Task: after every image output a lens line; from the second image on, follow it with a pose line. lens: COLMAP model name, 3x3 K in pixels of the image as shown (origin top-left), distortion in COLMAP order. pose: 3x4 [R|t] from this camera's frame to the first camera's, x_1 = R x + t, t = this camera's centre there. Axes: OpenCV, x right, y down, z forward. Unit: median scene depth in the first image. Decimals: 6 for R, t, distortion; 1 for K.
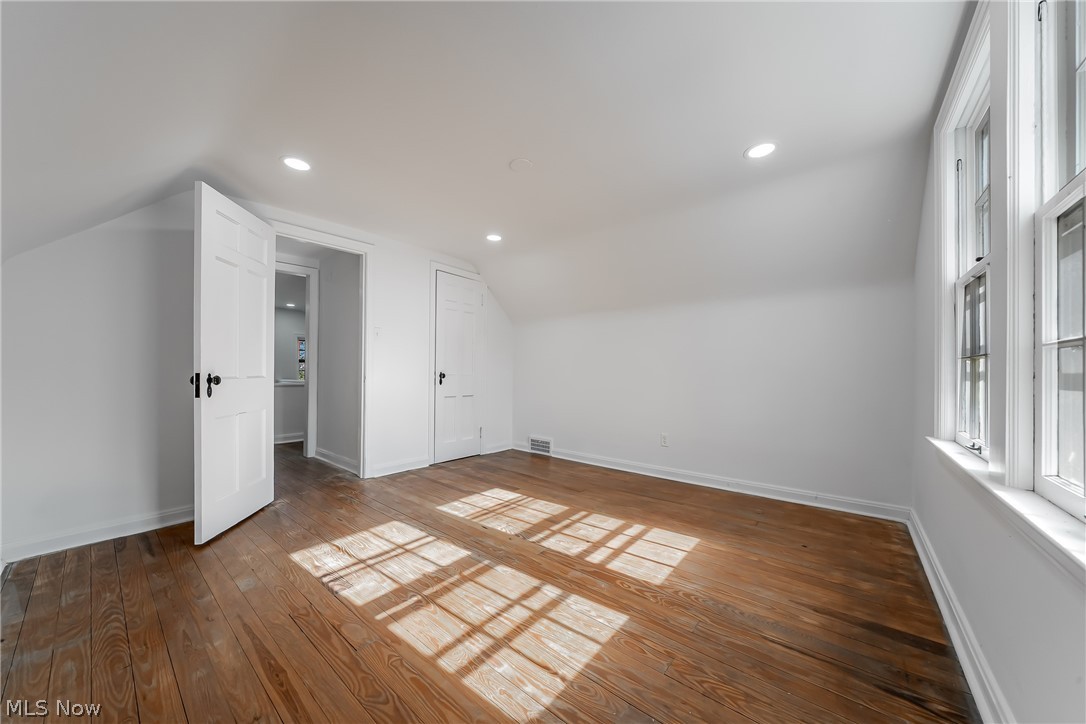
lens RADIAL K [[377.0, 0, 543.2], [0, 377.0, 368.5], [0, 0, 1]] dist [-0.001822, -0.000111]
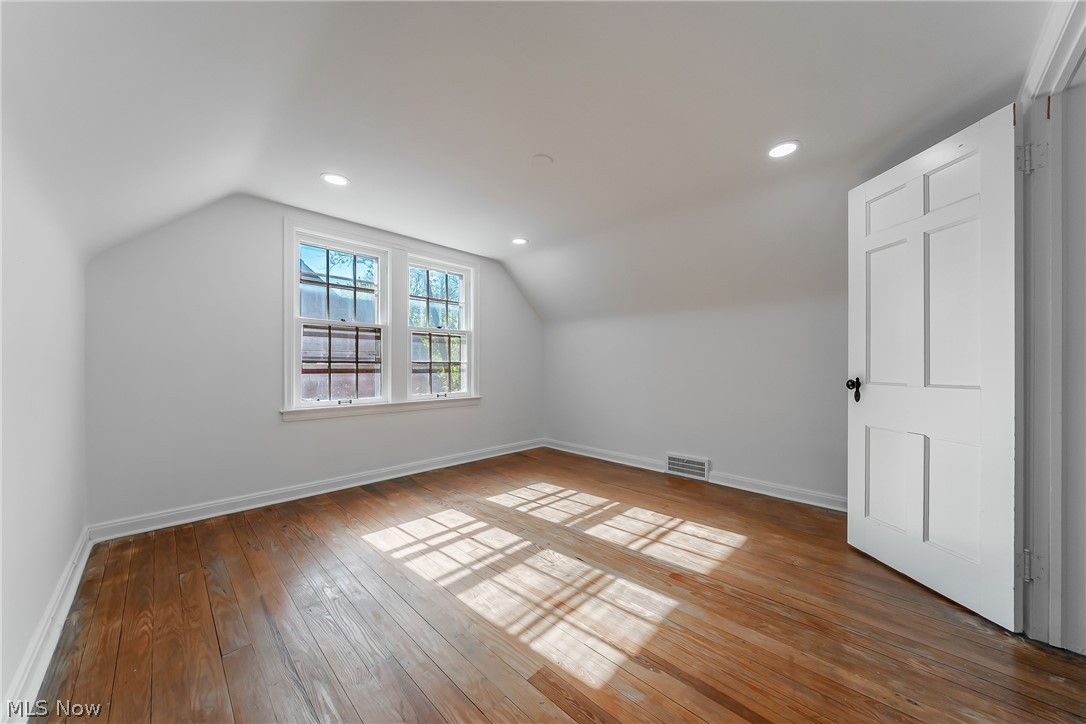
lens RADIAL K [[377.0, 0, 540.9], [0, 377.0, 366.4], [0, 0, 1]] dist [-0.001822, -0.000111]
pose [[-0.996321, -0.008664, 0.085267, -0.139046], [-0.009463, 0.999915, -0.008973, 0.002262], [-0.085182, -0.009747, -0.996318, 1.914775]]
